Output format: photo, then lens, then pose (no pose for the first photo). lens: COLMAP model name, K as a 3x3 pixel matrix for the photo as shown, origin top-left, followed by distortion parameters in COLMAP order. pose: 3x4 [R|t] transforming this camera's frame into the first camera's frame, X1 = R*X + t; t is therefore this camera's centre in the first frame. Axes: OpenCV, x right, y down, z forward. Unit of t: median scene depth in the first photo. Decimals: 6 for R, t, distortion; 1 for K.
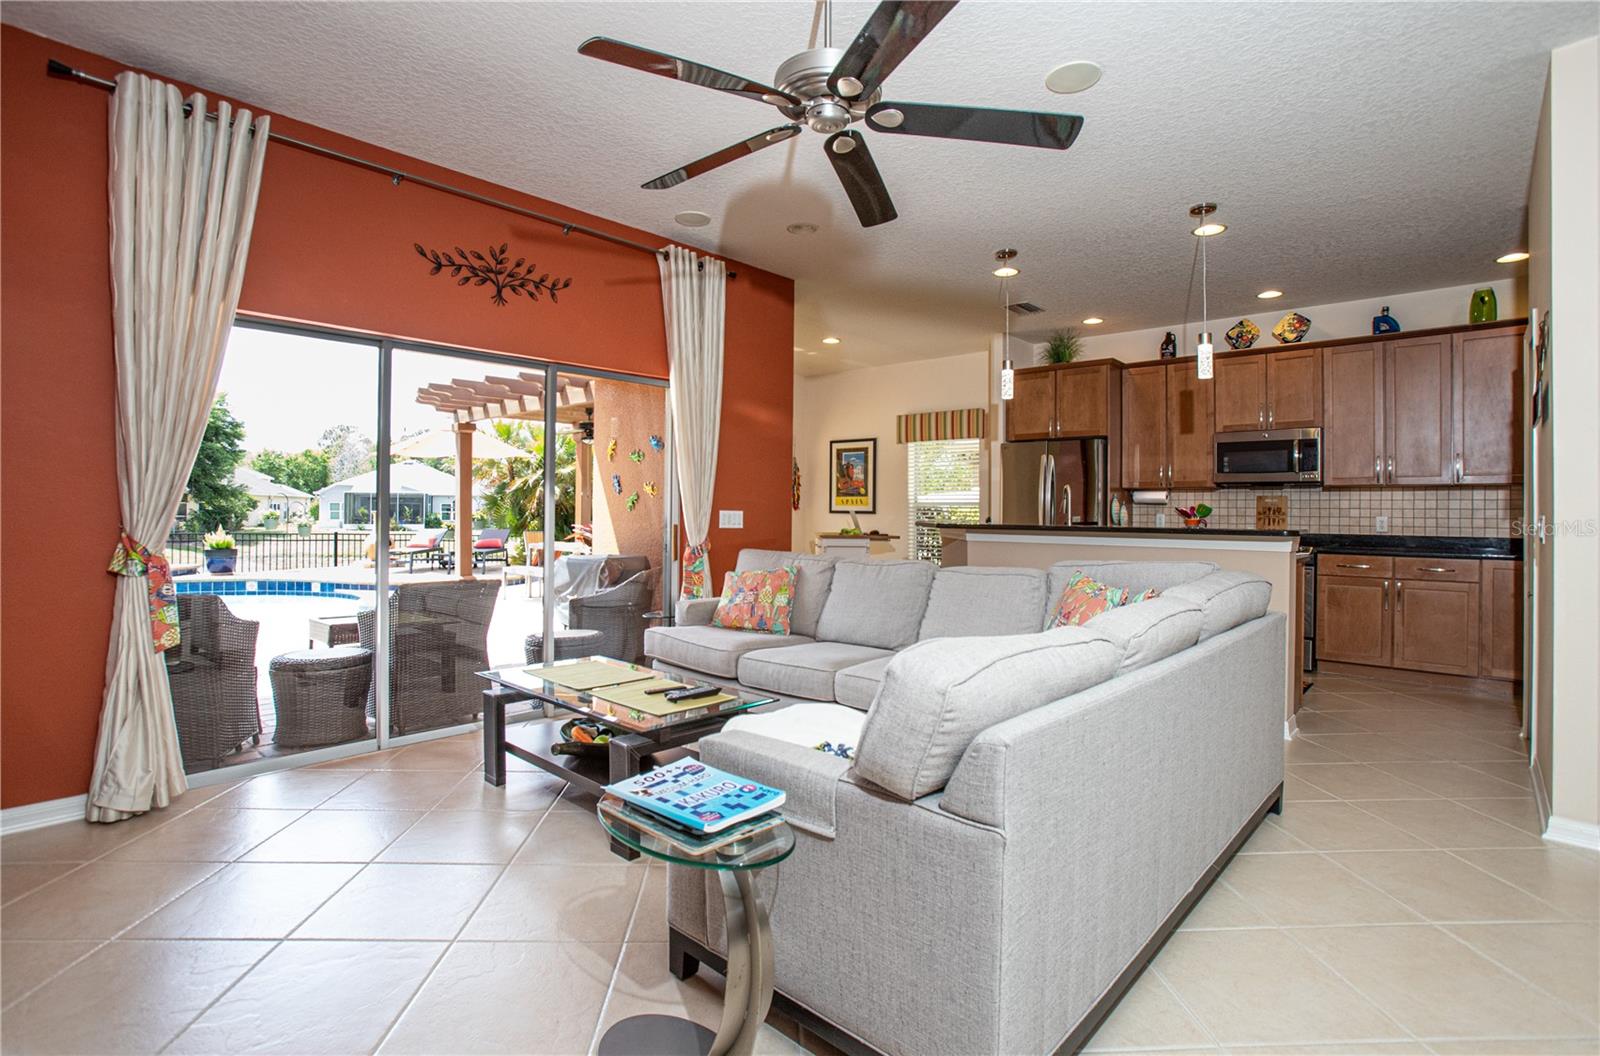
lens RADIAL K [[815.9, 0, 802.2], [0, 815.9, 500.1], [0, 0, 1]] dist [-0.000867, 0.000416]
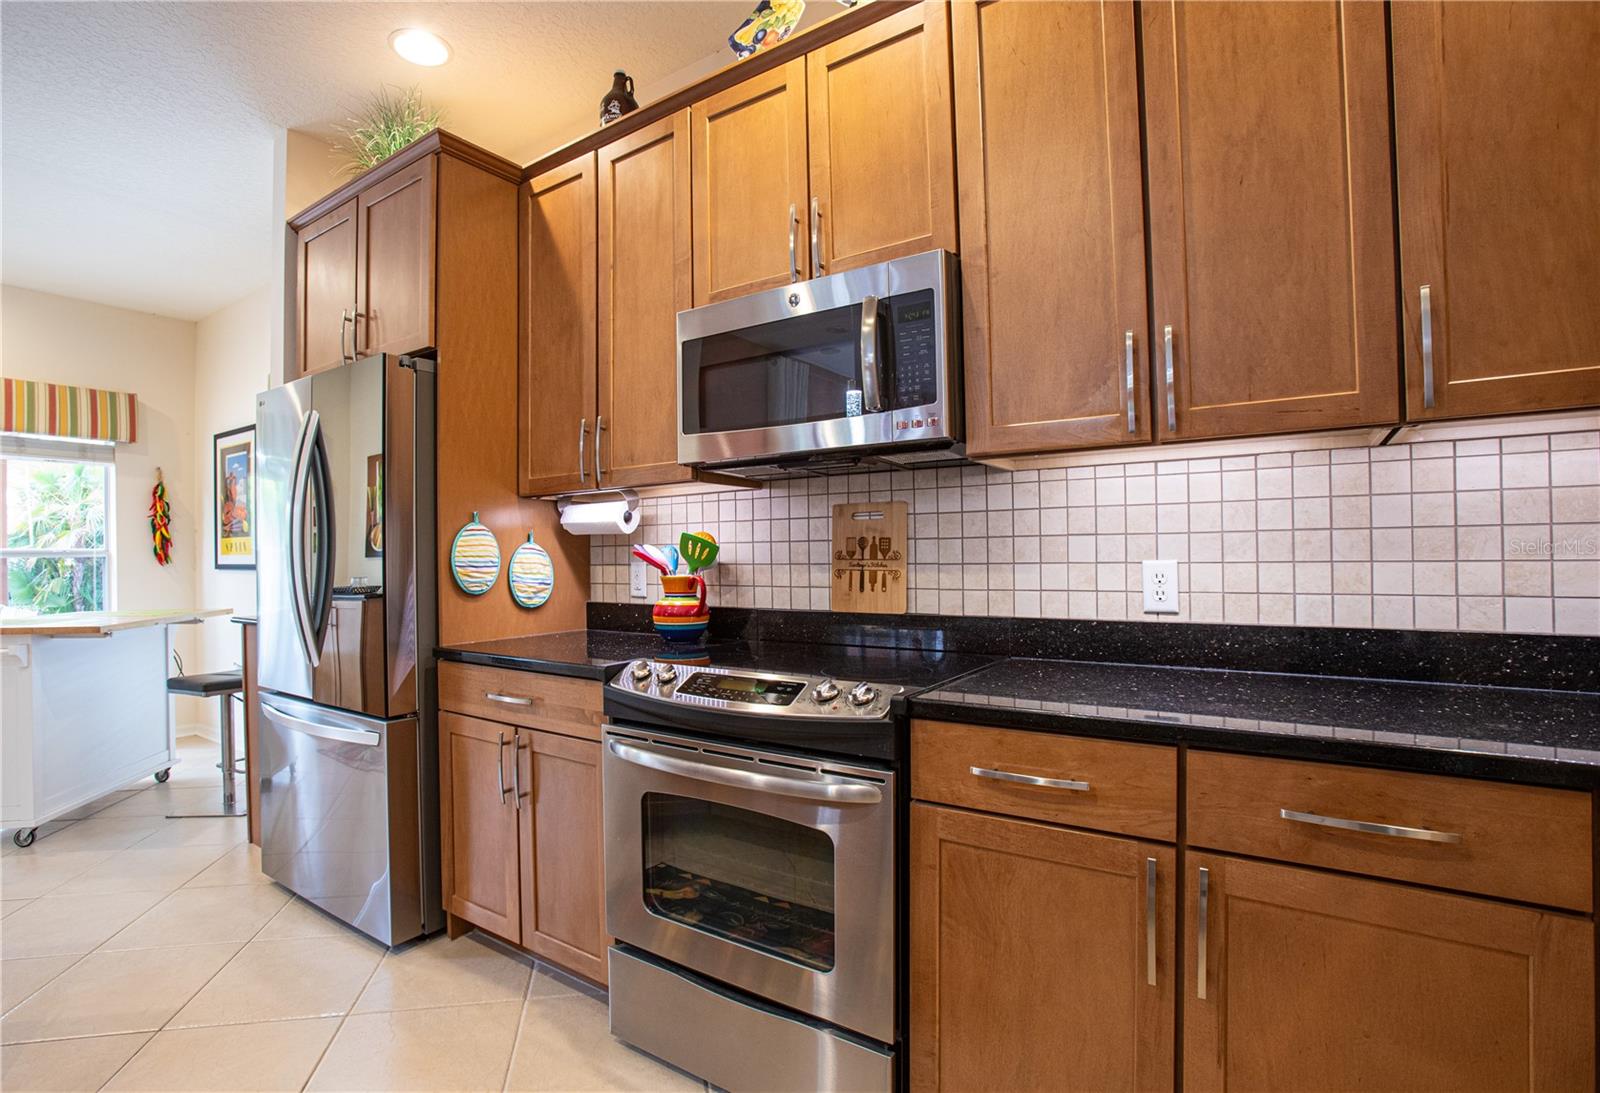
lens RADIAL K [[776.1, 0, 763.0], [0, 776.1, 546.6], [0, 0, 1]] dist [-0.074840, 0.029389]
pose [[0.996217, -0.024552, 0.083355, 0.501347], [0.024120, 0.999690, 0.006196, 0.009561], [-0.083482, -0.004162, 0.996501, 0.677991]]
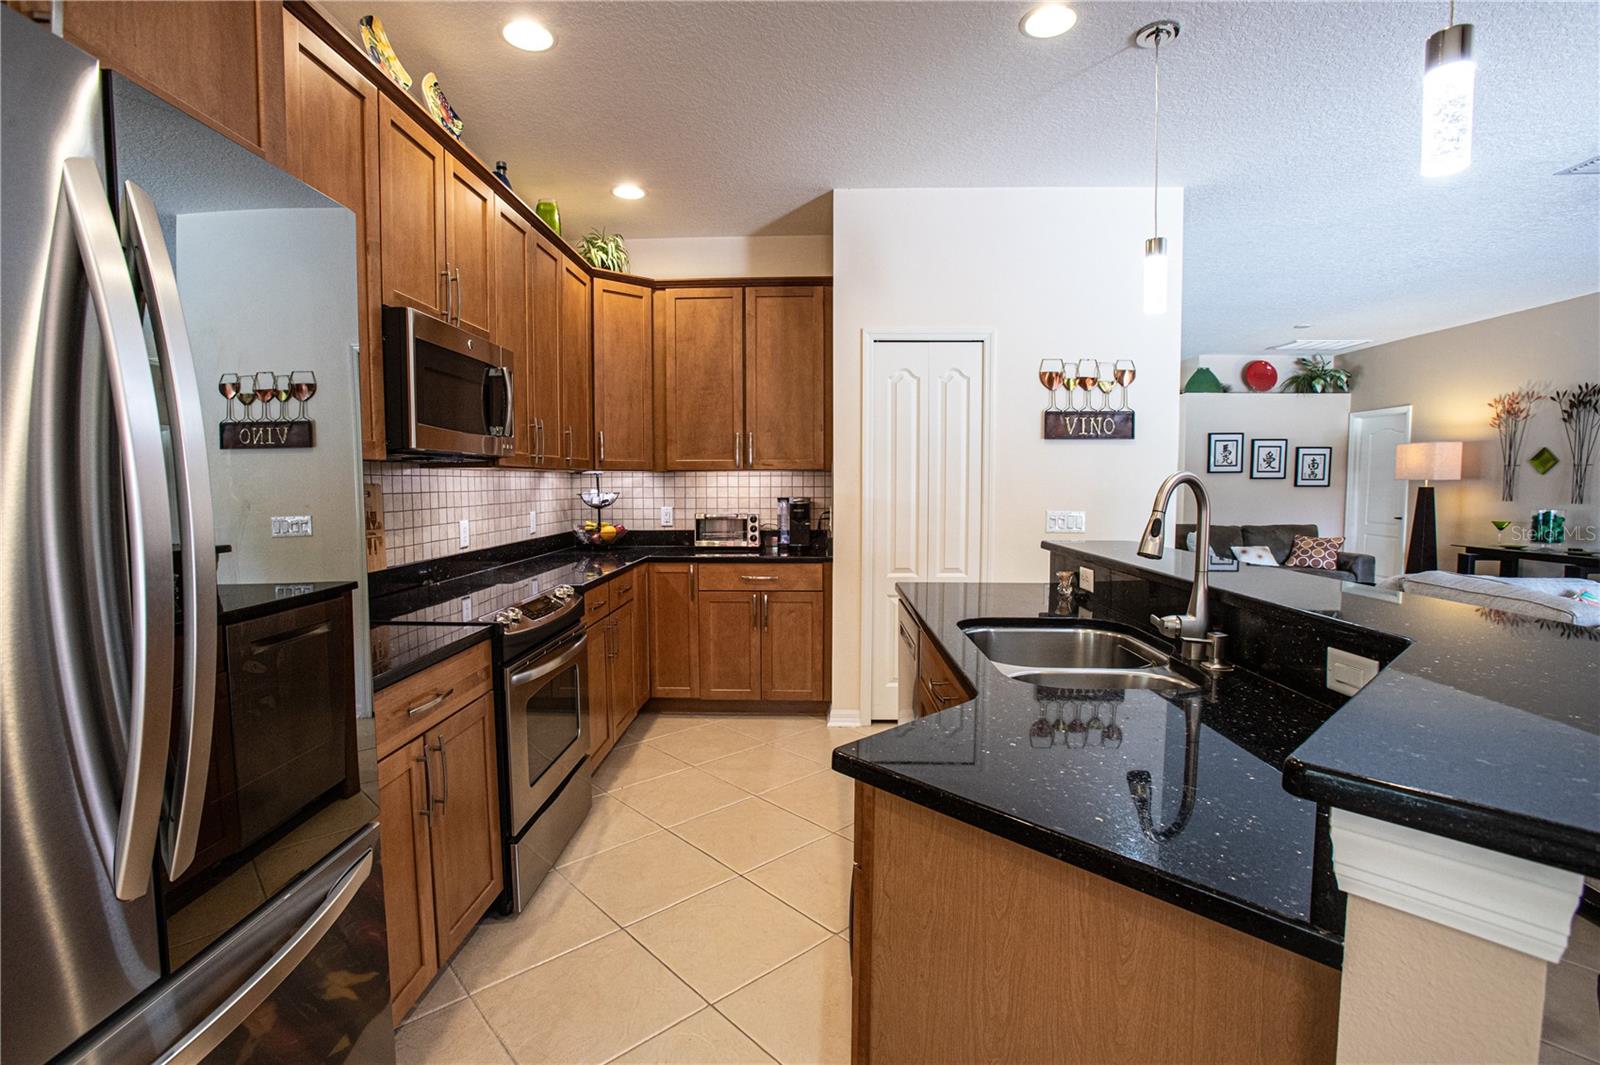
lens RADIAL K [[741.4, 0, 800.0], [0, 741.4, 532.5], [0, 0, 1]] dist [0.000300, 0.000006]
pose [[-0.625641, -0.056859, 0.778037, 0.140534], [-0.005950, 0.997659, 0.068125, -0.007674], [-0.780089, 0.037993, -0.624514, 1.053664]]
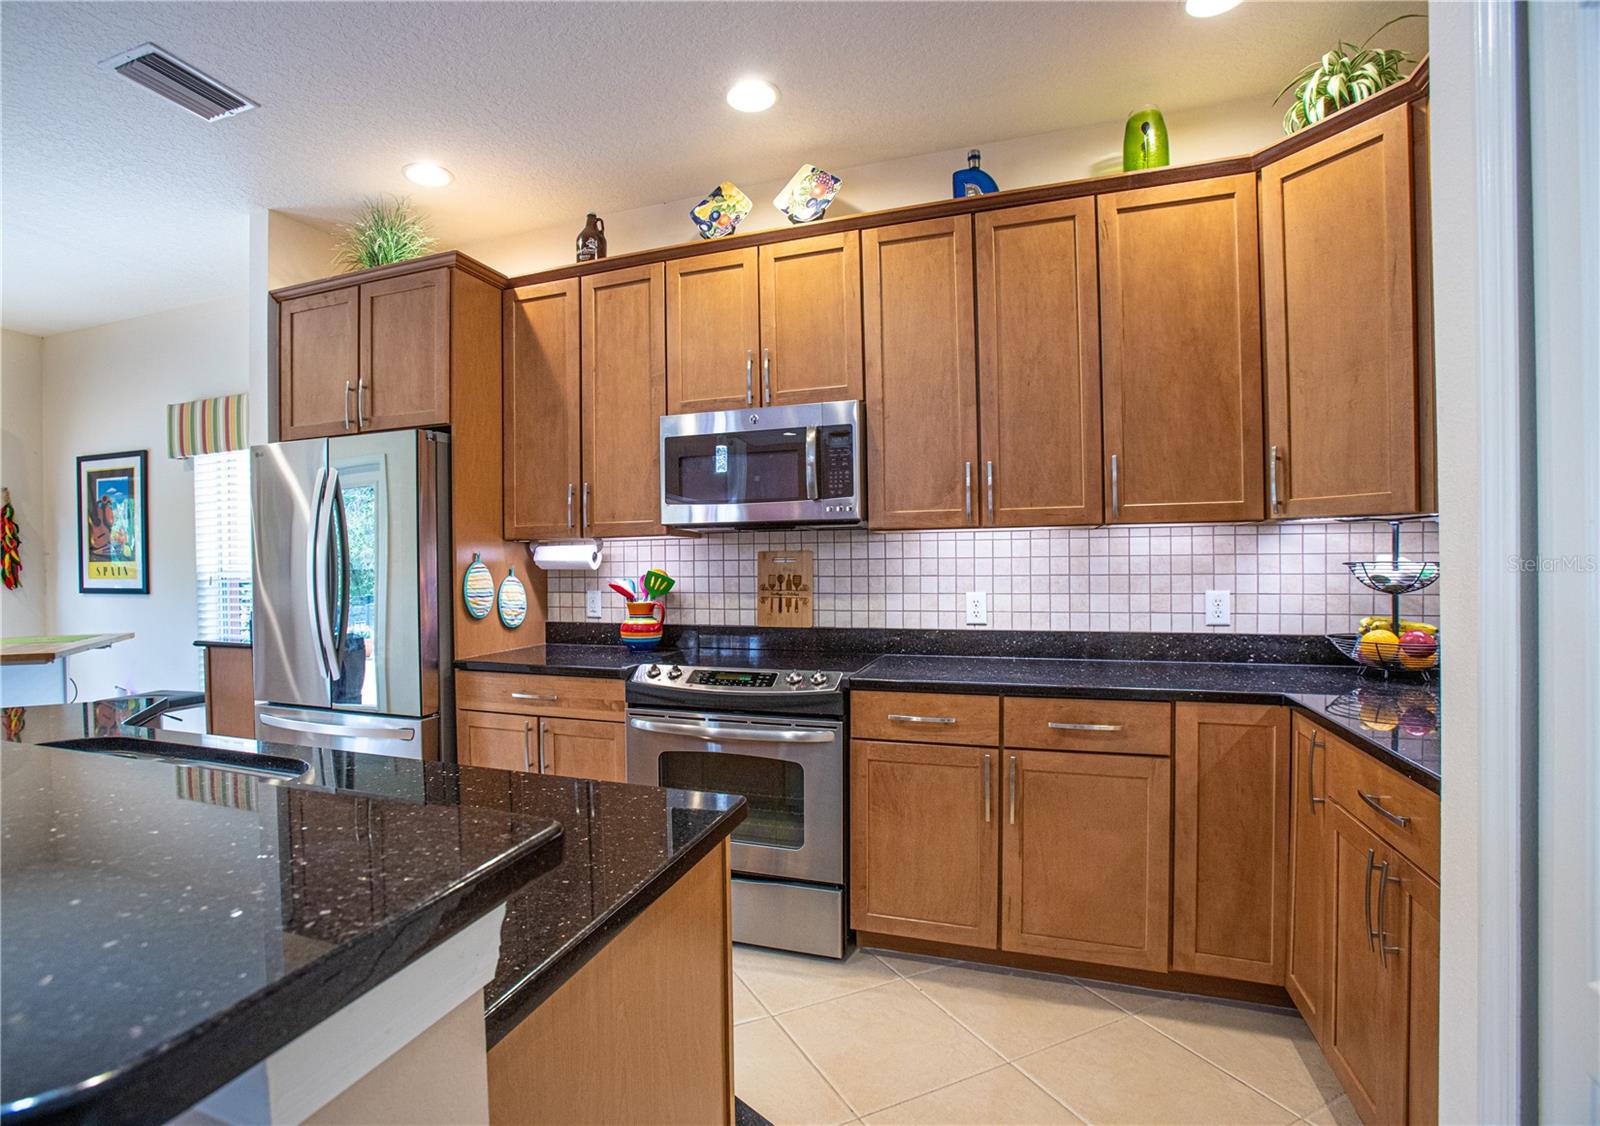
lens RADIAL K [[798.5, 0, 729.7], [0, 798.5, 562.9], [0, 0, 1]] dist [-0.092277, 0.049083]
pose [[0.944852, -0.025437, 0.326508, 0.386113], [0.019161, 0.999565, 0.022424, -0.009503], [-0.326937, -0.014931, 0.944928, 0.555629]]
